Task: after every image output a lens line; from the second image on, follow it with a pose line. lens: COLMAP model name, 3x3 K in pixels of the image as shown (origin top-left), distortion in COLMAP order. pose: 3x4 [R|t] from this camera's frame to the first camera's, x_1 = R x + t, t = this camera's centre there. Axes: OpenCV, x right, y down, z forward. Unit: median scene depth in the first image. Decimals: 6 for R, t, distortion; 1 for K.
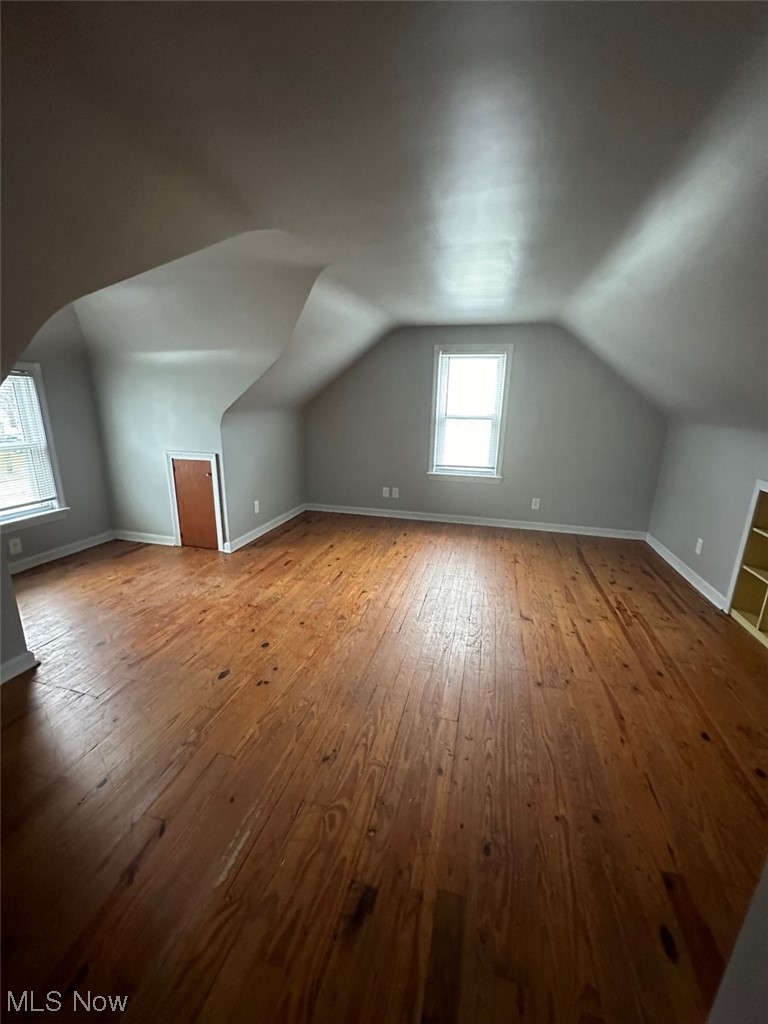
lens RADIAL K [[407.8, 0, 382.7], [0, 407.8, 511.3], [0, 0, 1]] dist [-0.001001, -0.000885]
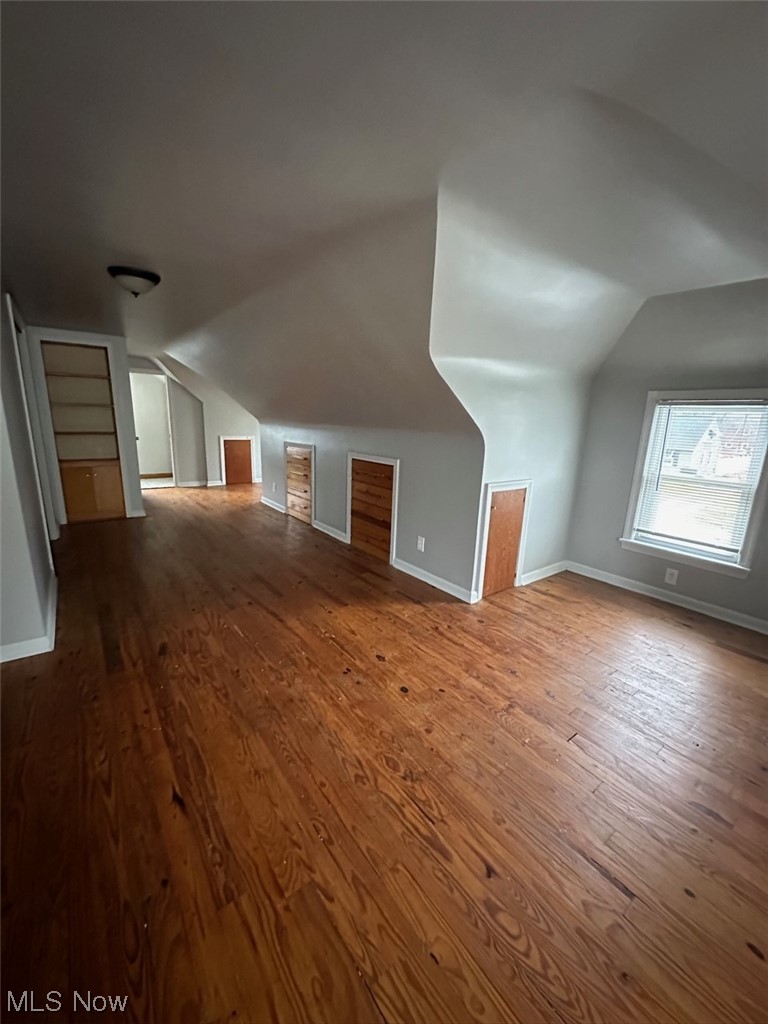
lens RADIAL K [[407.8, 0, 387.0], [0, 407.8, 512.9], [0, 0, 1]] dist [-0.001001, -0.000885]
pose [[-0.609715, 0.144056, -0.779420, 0.300738], [-0.248537, 0.899005, 0.360581, -0.265653], [0.752647, 0.413566, -0.512333, 1.026842]]
